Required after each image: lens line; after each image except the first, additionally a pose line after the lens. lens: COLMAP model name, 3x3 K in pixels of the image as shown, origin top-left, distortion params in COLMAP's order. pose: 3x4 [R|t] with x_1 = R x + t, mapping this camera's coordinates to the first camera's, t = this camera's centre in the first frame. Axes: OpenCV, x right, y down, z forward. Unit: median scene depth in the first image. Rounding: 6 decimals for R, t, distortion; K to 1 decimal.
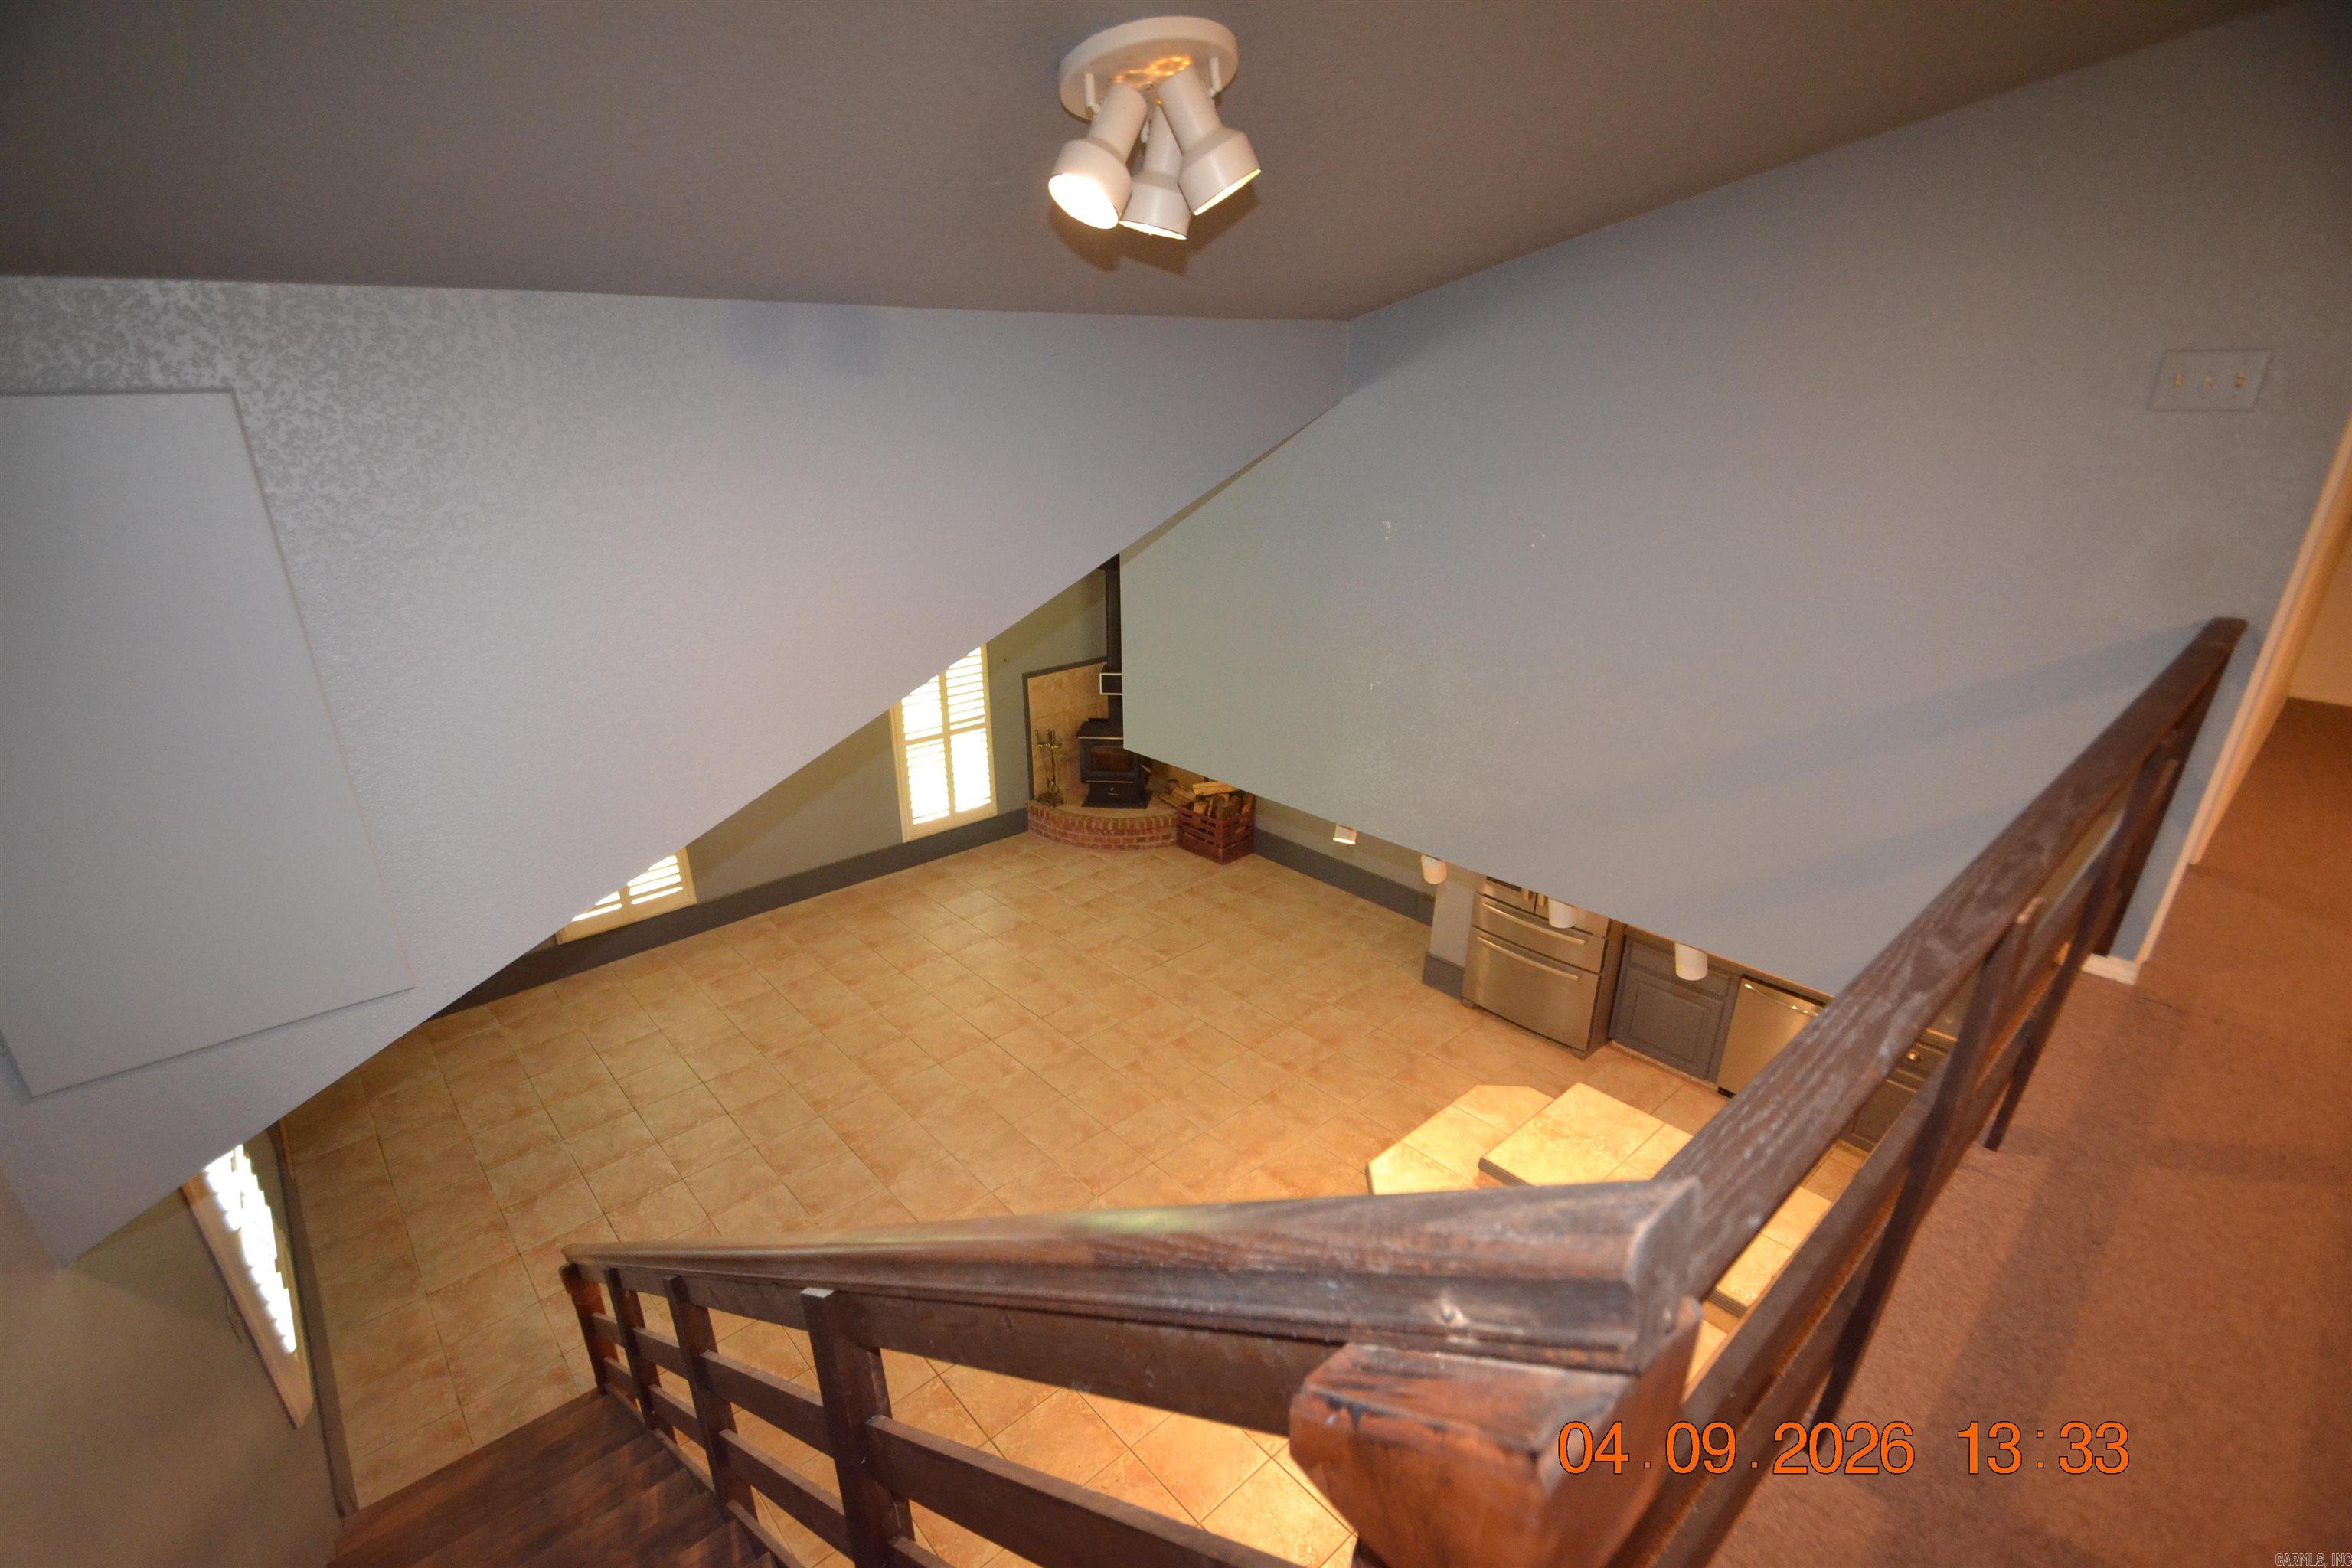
lens RADIAL K [[1040.0, 0, 1129.8], [0, 1040.0, 844.4], [0, 0, 1]] dist [0.023999, -0.020017]
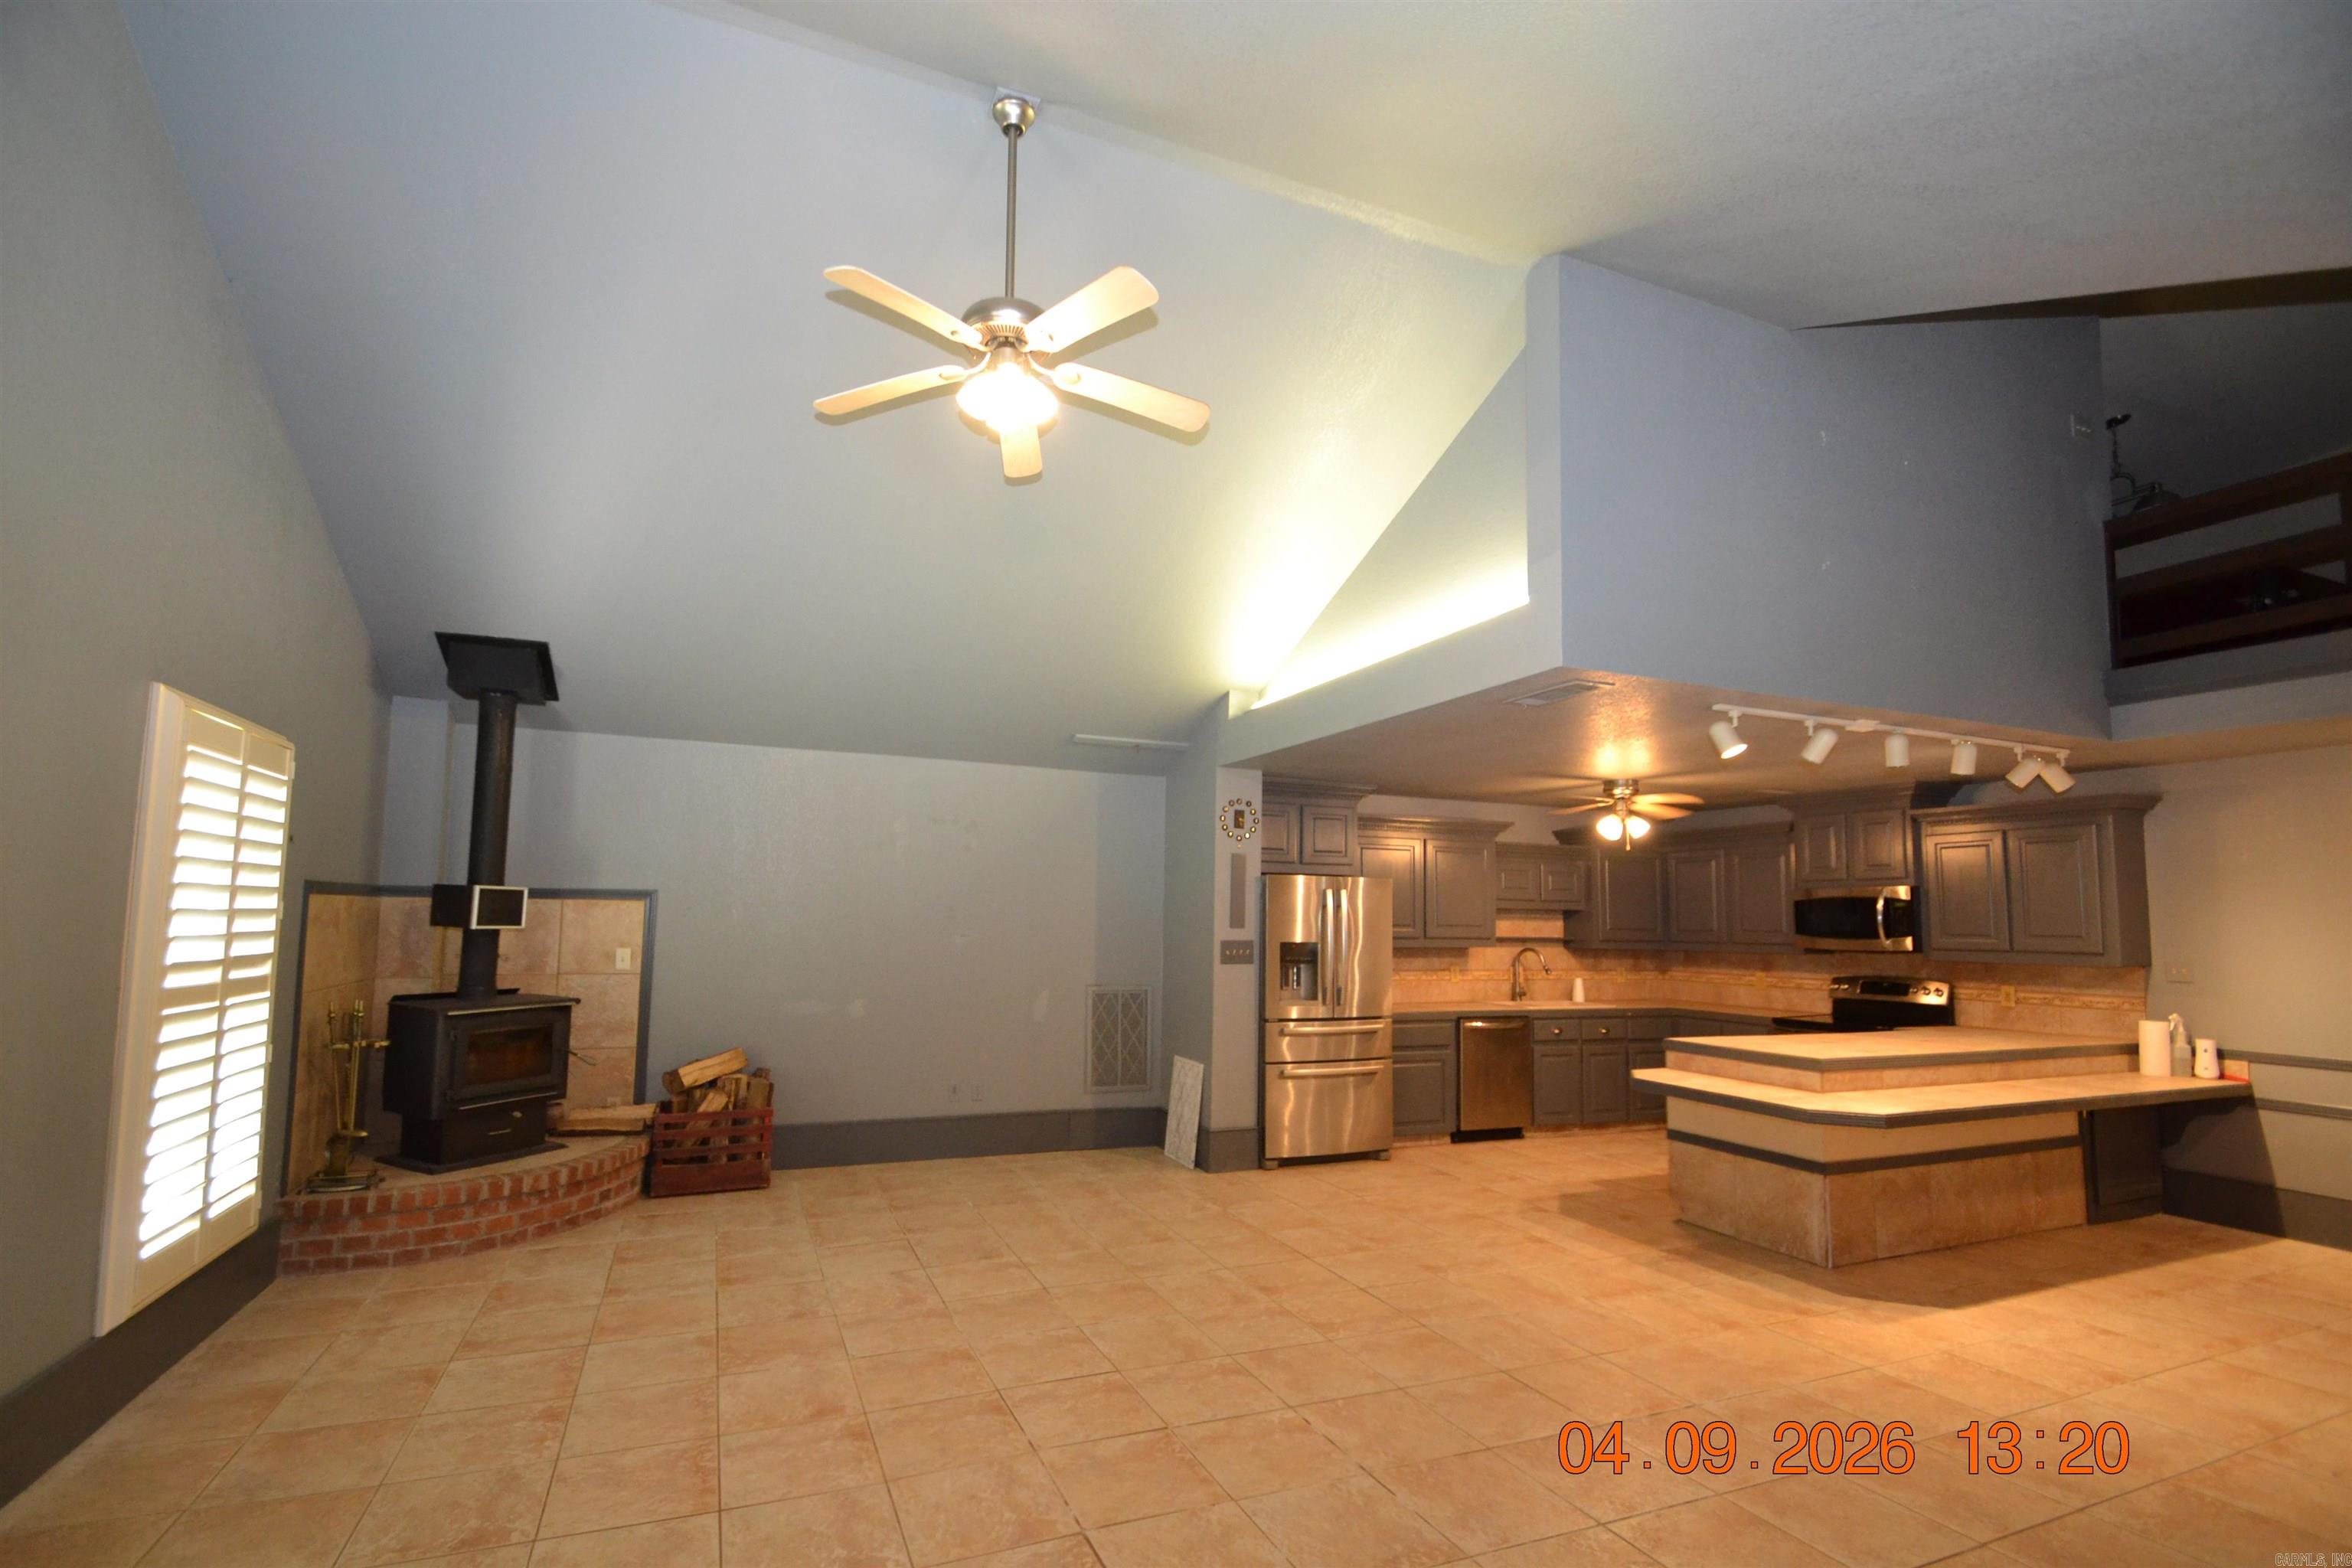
lens RADIAL K [[1040.0, 0, 1129.8], [0, 1040.0, 844.4], [0, 0, 1]] dist [0.023999, -0.020017]
pose [[0.318911, 0.091578, 0.943350, -0.410906], [0.354187, 0.911695, -0.208242, 0.036796], [-0.879118, 0.400533, 0.258313, 0.579221]]
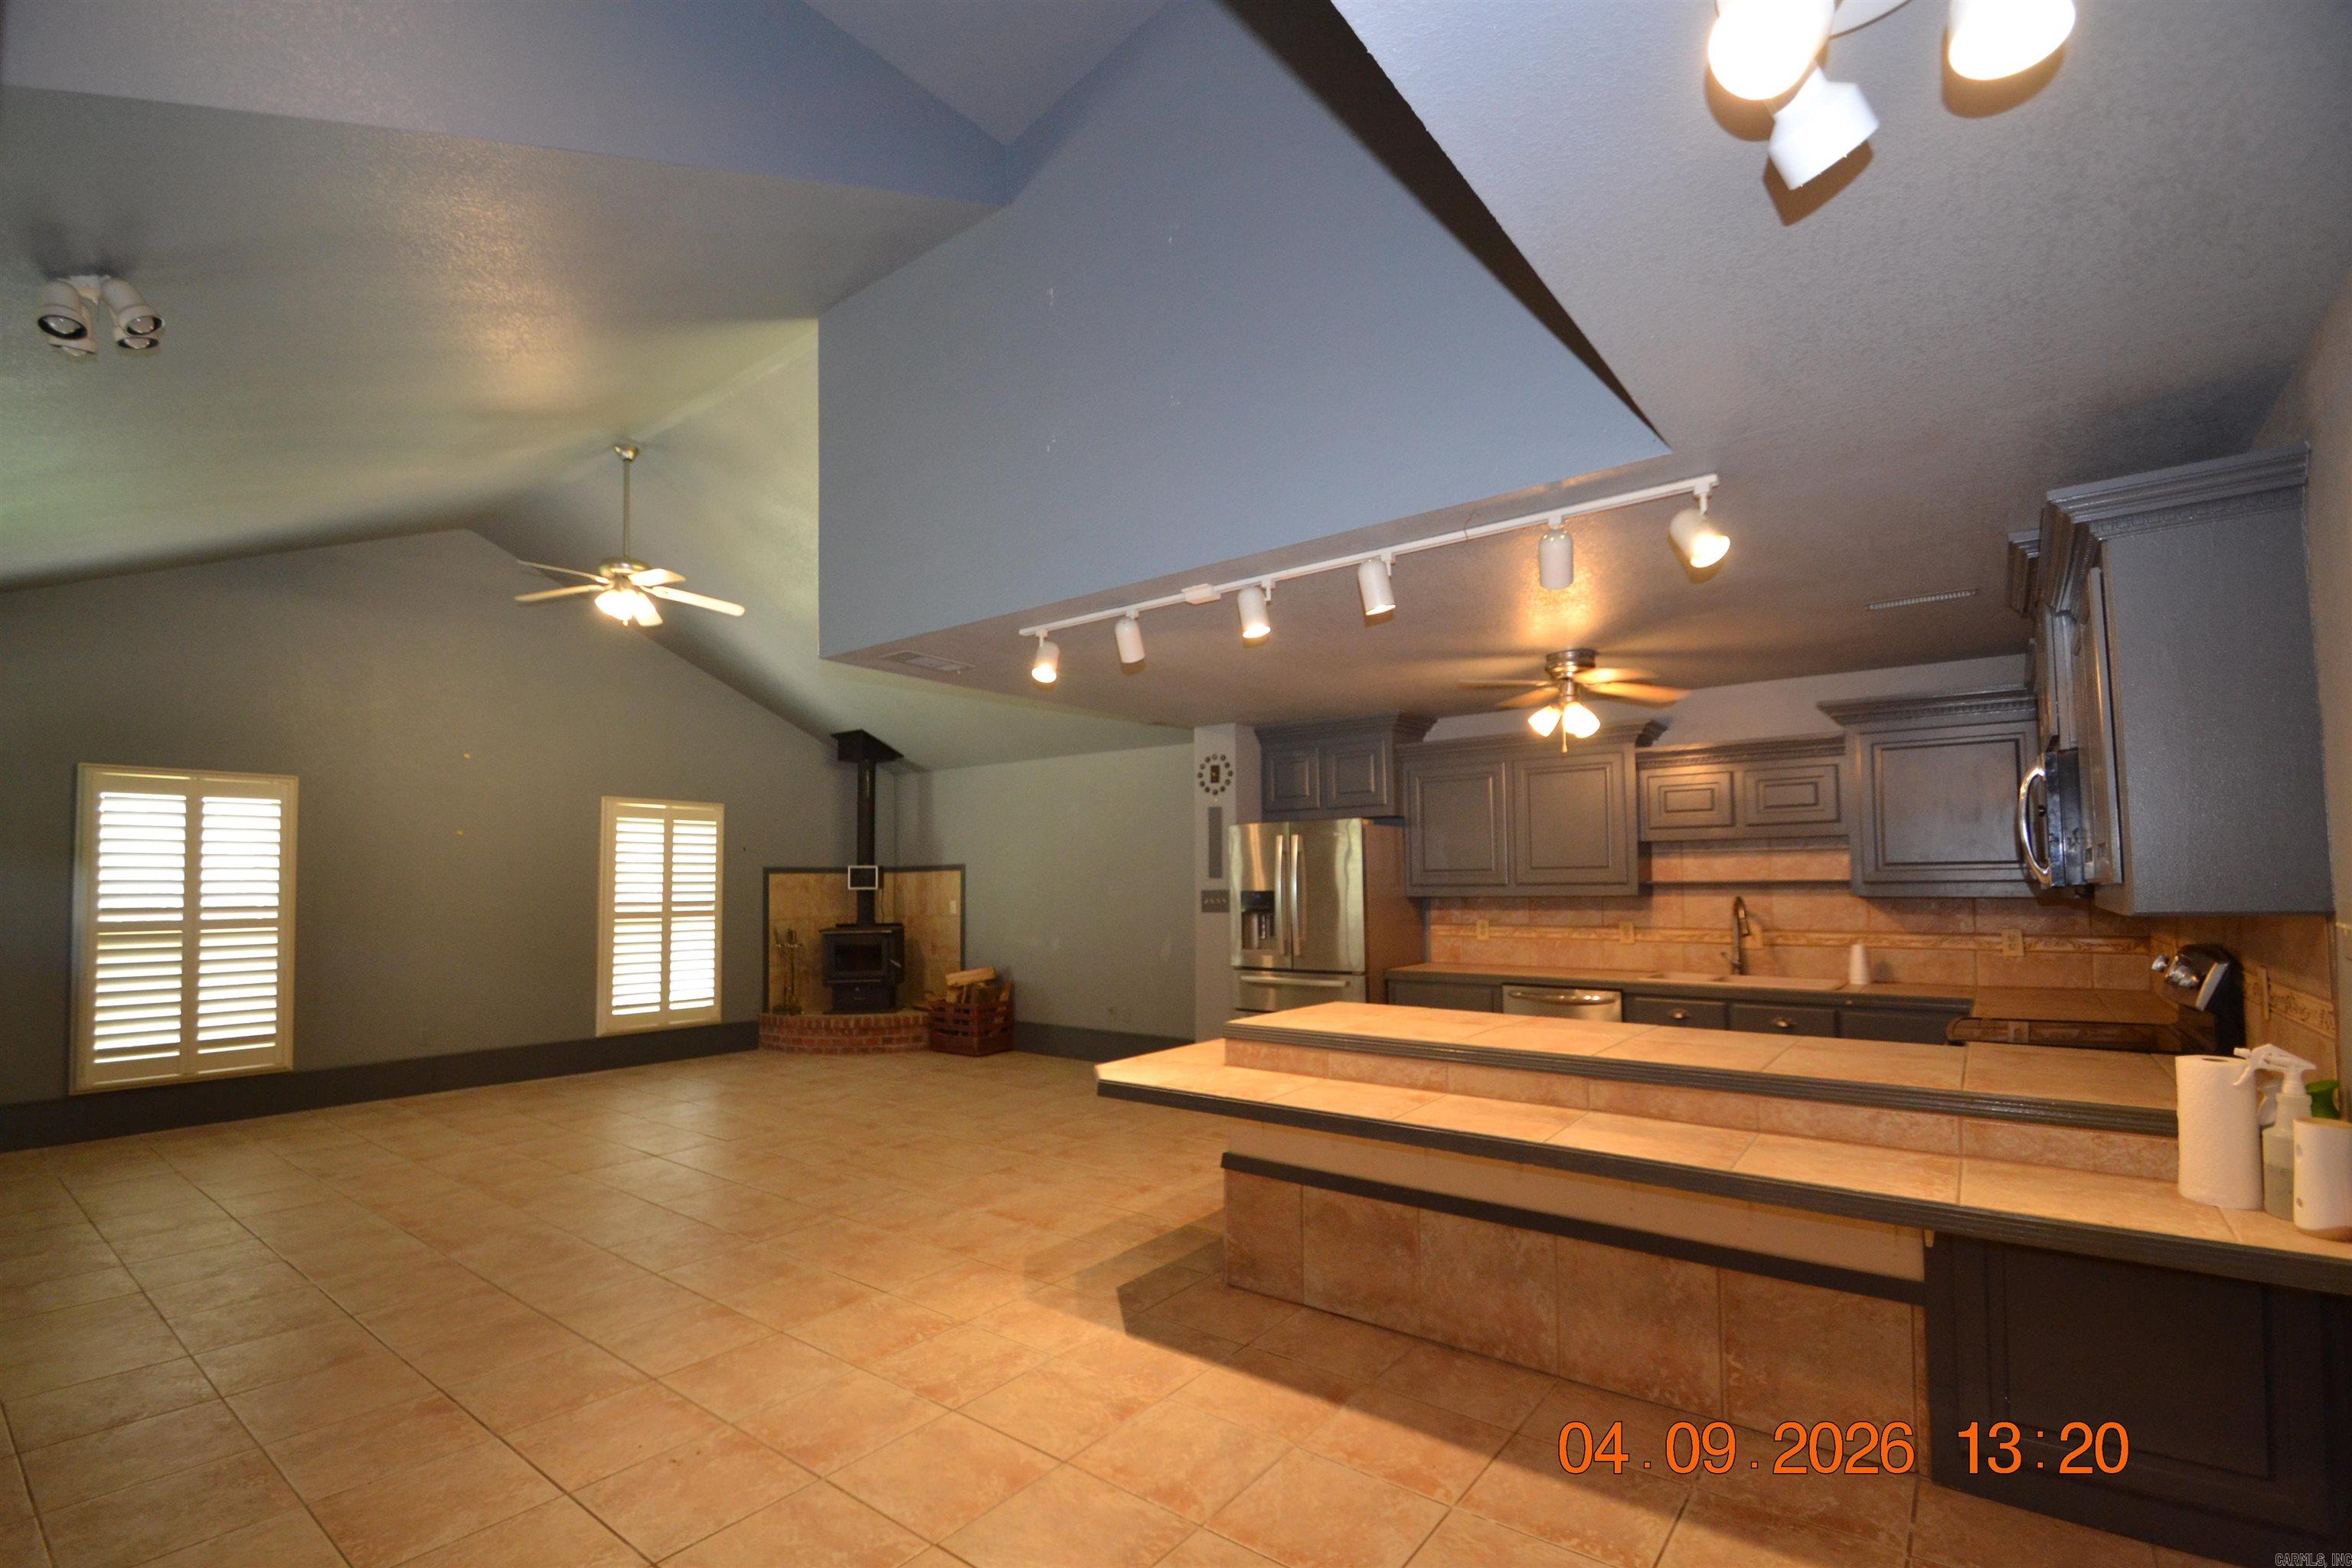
lens RADIAL K [[1040.0, 0, 1129.8], [0, 1040.0, 844.4], [0, 0, 1]] dist [0.023999, -0.020017]
pose [[0.983683, 0.016105, 0.179186, 0.052740], [0.063224, 0.901512, -0.428111, 0.241364], [-0.168433, 0.432455, 0.885784, 0.104554]]
